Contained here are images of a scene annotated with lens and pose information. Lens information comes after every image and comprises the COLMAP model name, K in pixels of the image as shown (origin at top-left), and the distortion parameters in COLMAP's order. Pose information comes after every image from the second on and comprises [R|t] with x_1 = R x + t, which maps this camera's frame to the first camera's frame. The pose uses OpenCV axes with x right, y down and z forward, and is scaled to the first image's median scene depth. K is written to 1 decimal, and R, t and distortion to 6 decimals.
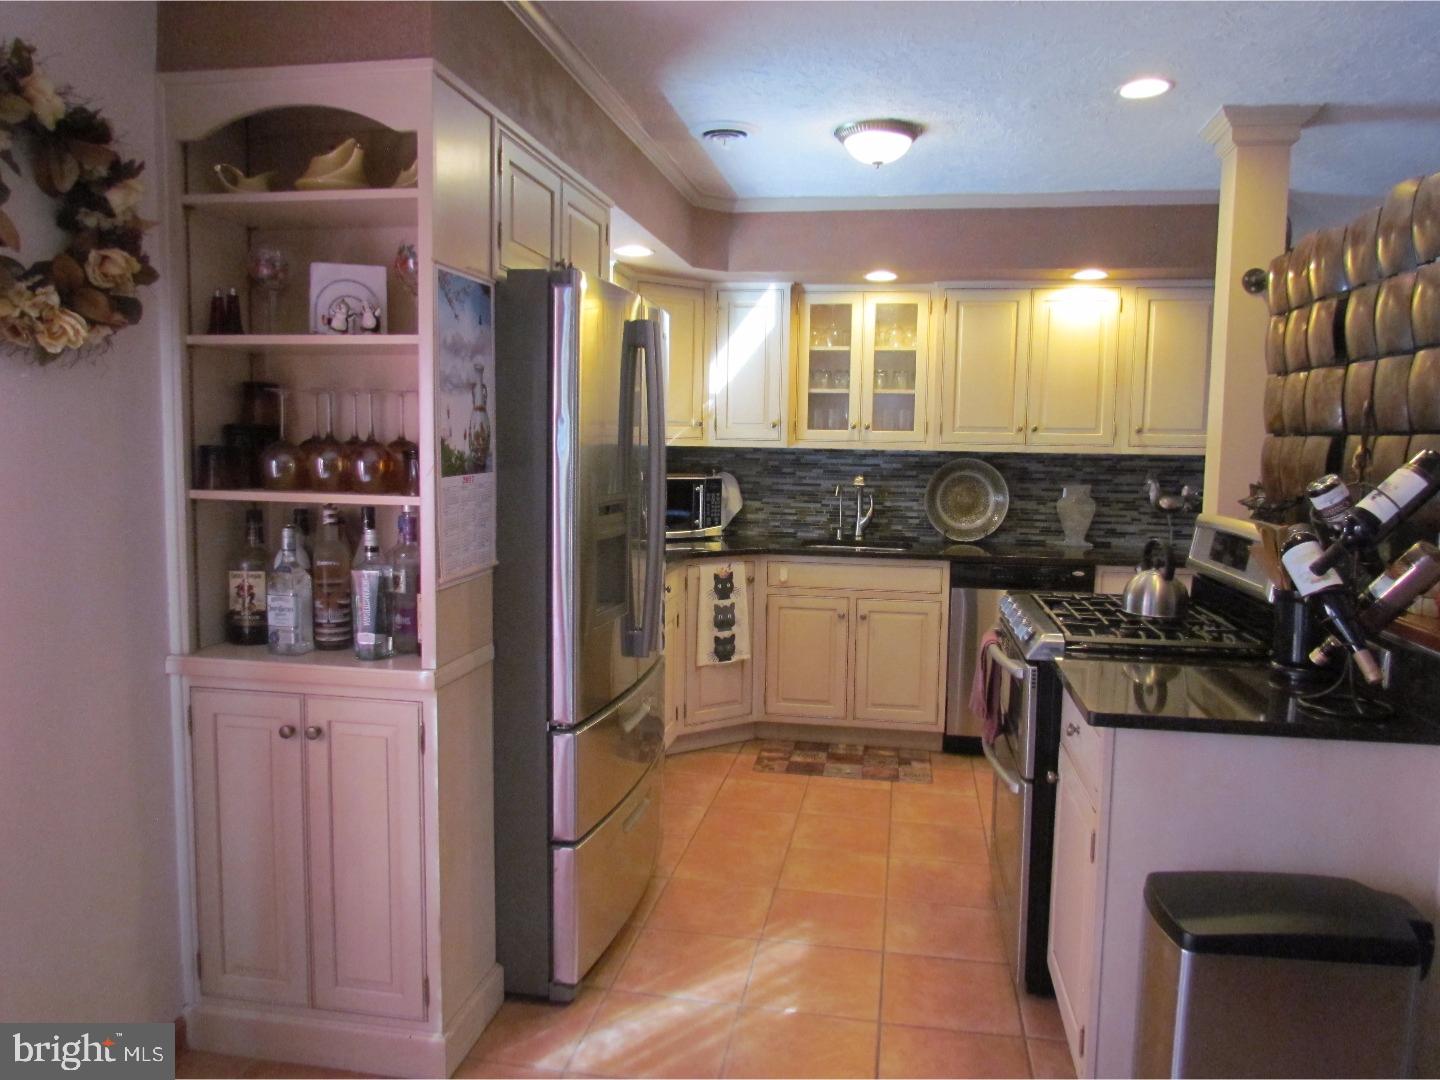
lens RADIAL K [[1014.4, 0, 723.9], [0, 1014.4, 546.9], [0, 0, 1]] dist [-0.010950, -0.003435]
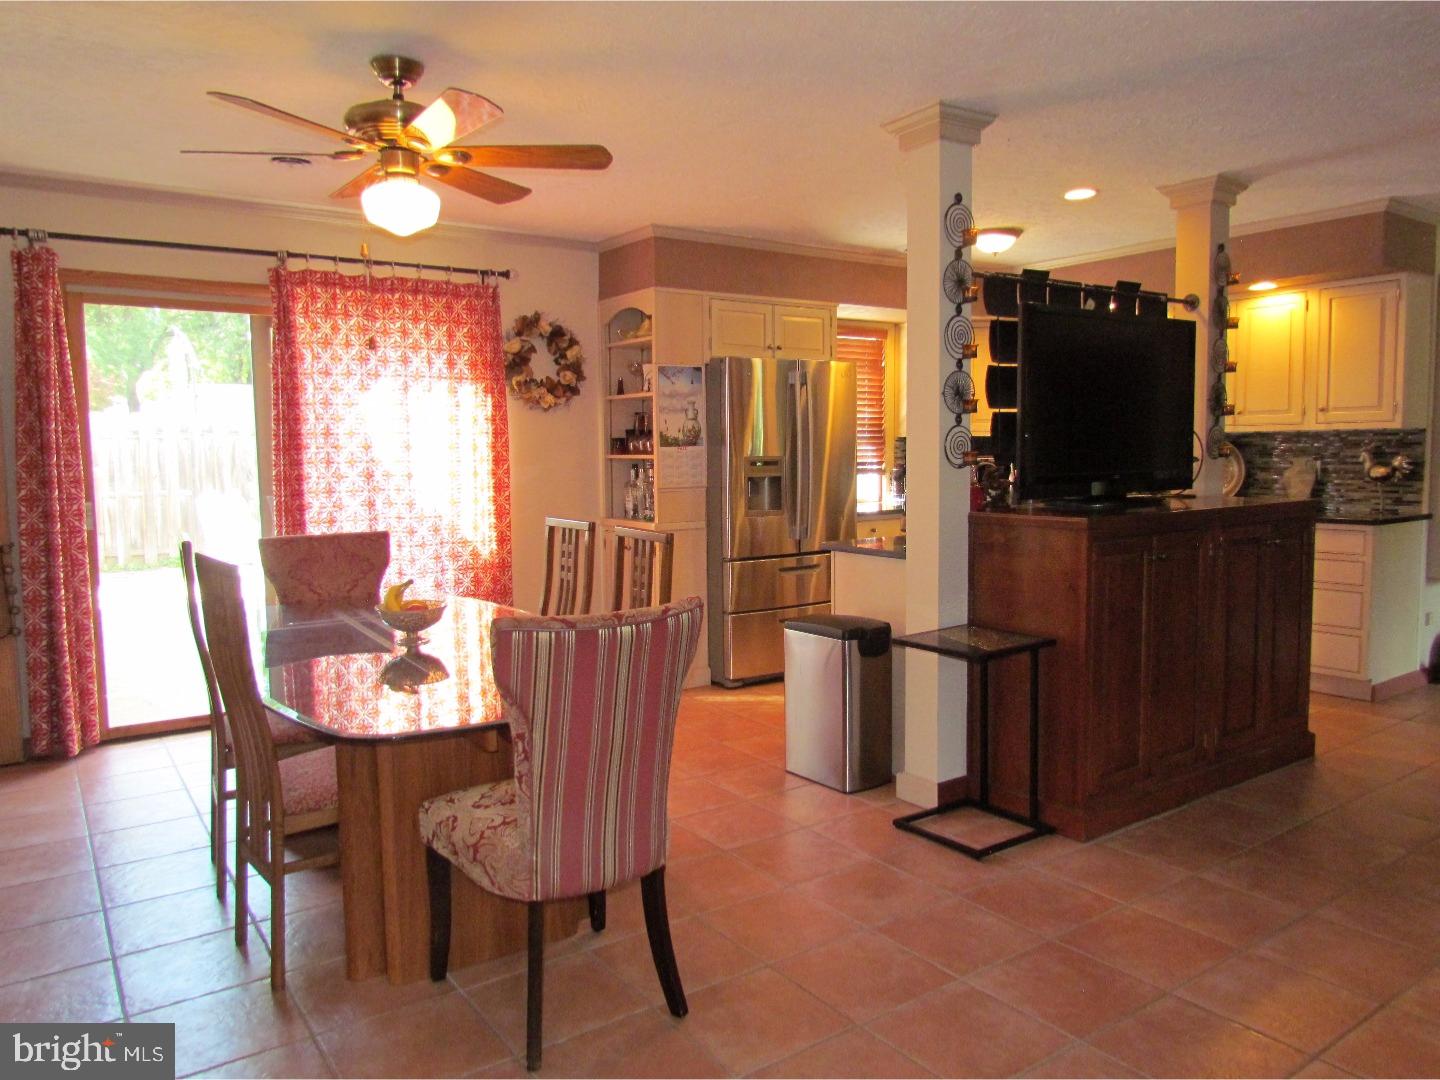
lens RADIAL K [[1014.4, 0, 715.2], [0, 1014.4, 532.5], [0, 0, 1]] dist [-0.010950, -0.003435]
pose [[0.719266, 0.035002, -0.693853, 0.704637], [-0.049426, 0.998777, -0.000852, 0.062329], [0.692975, 0.034907, 0.720116, -0.323995]]
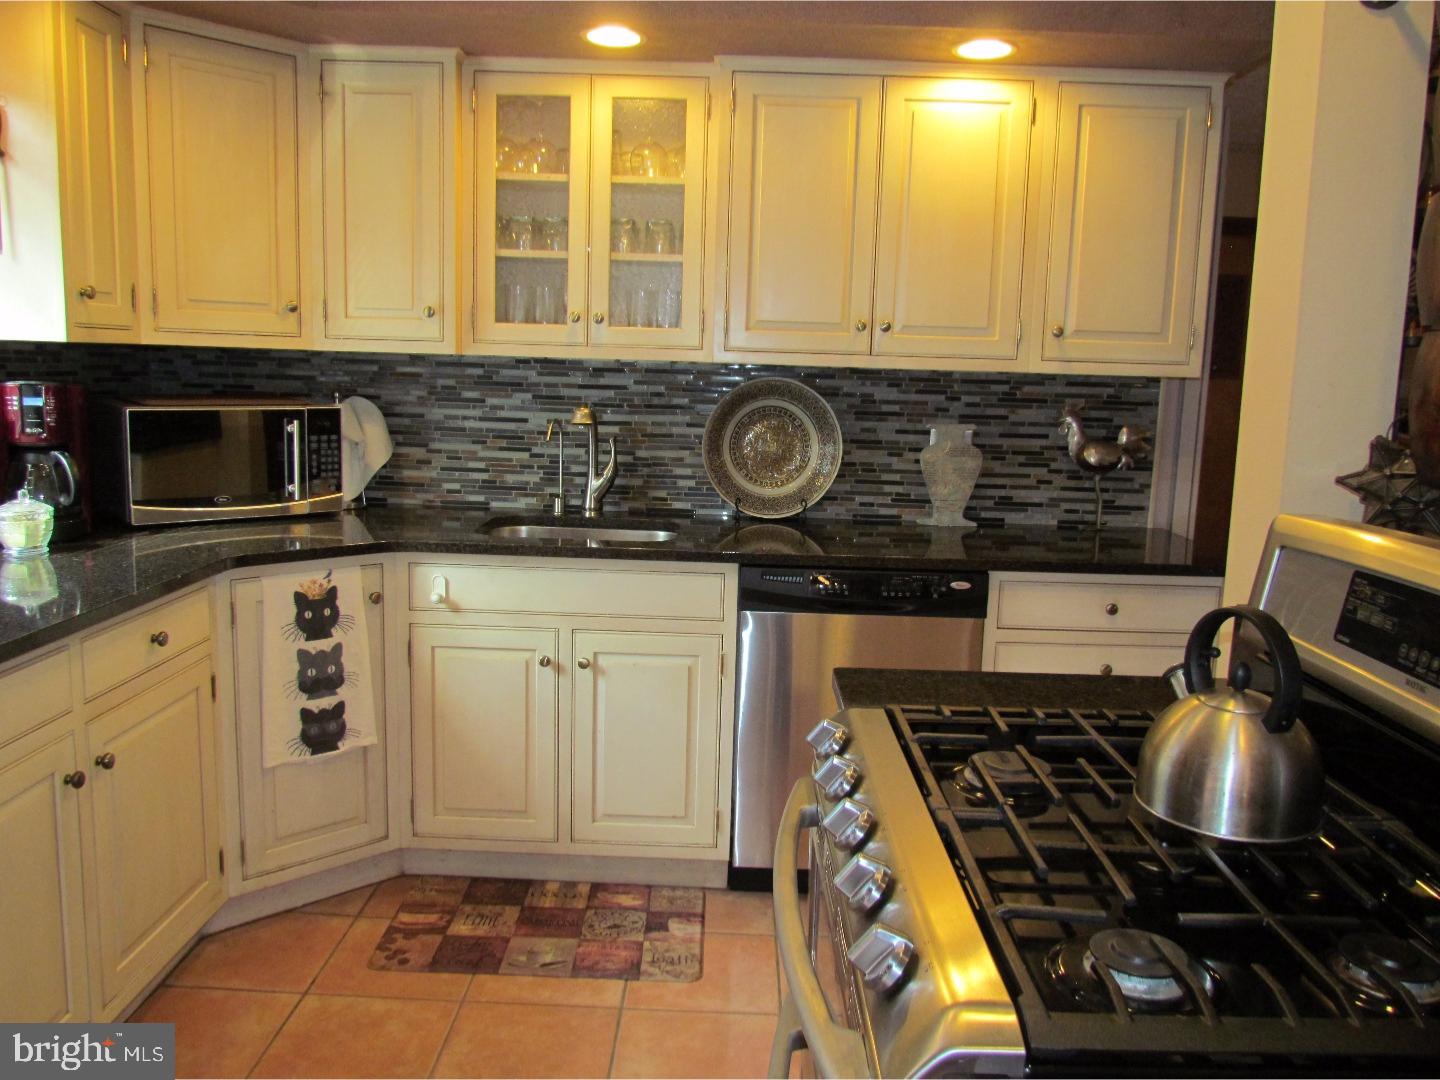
lens RADIAL K [[1141.5, 0, 709.2], [0, 1141.5, 534.1], [0, 0, 1]] dist [-0.013969, -0.006042]
pose [[0.988108, -0.008179, 0.153541, 0.106386], [0.000552, 0.998766, 0.049651, -0.031109], [-0.153758, -0.048976, 0.986894, 0.367546]]
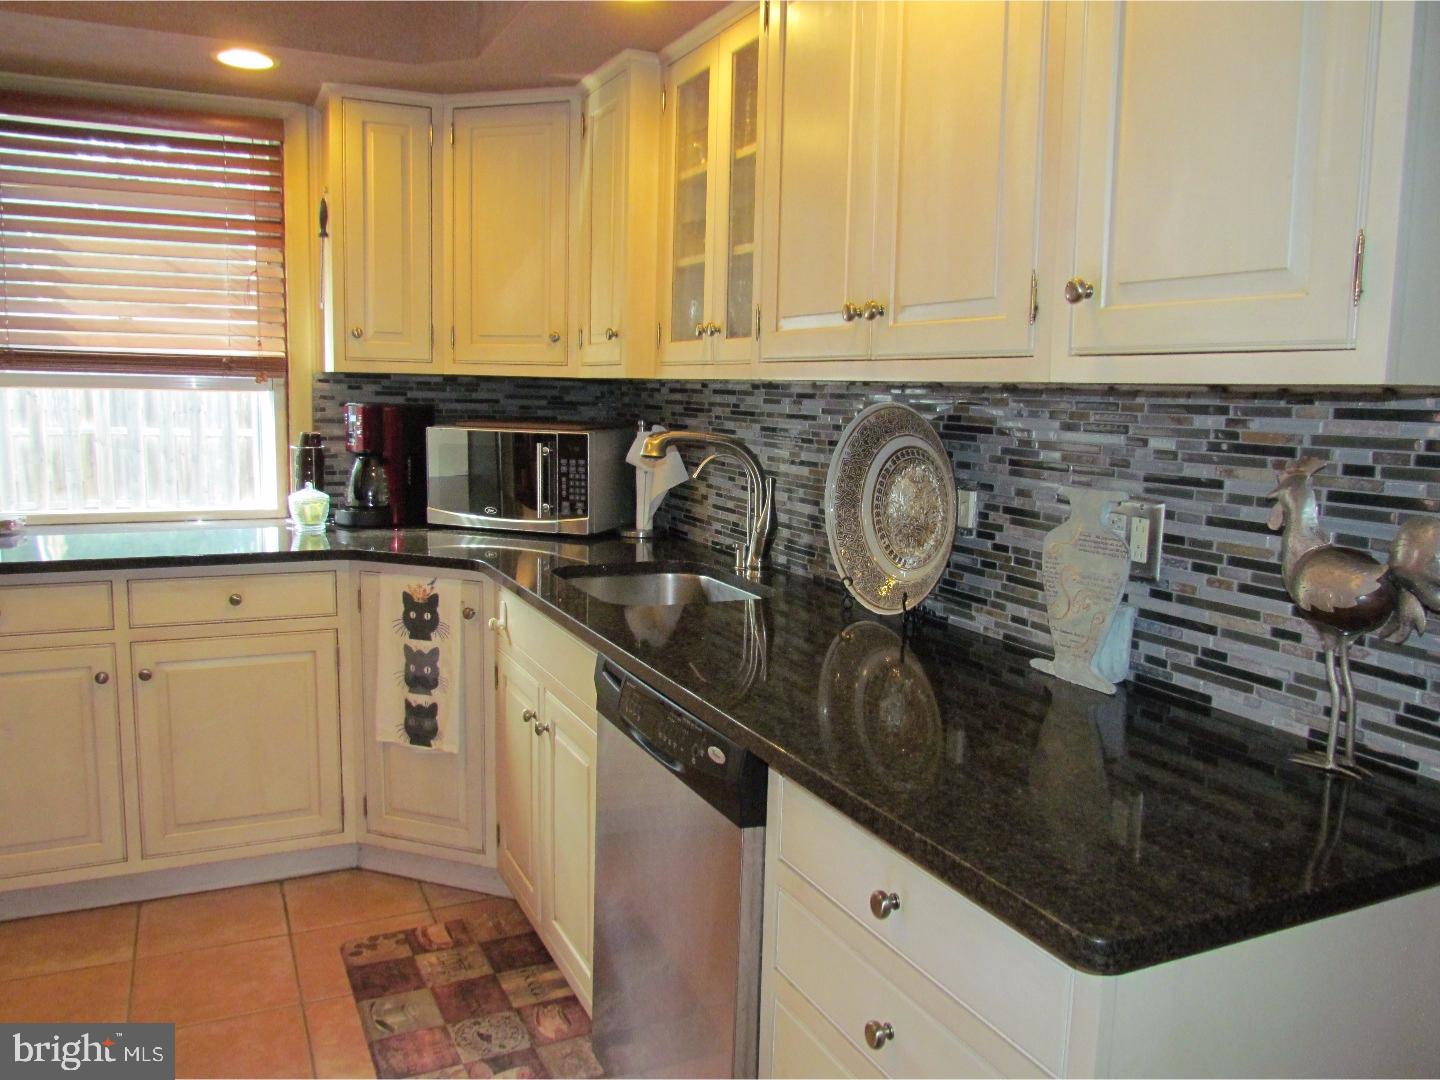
lens RADIAL K [[1141.5, 0, 721.1], [0, 1141.5, 536.8], [0, 0, 1]] dist [-0.013969, -0.006042]
pose [[0.566518, 0.104867, -0.817349, 0.594023], [-0.097240, 0.993447, 0.060062, -0.058957], [0.818292, 0.045453, 0.573003, 0.734869]]
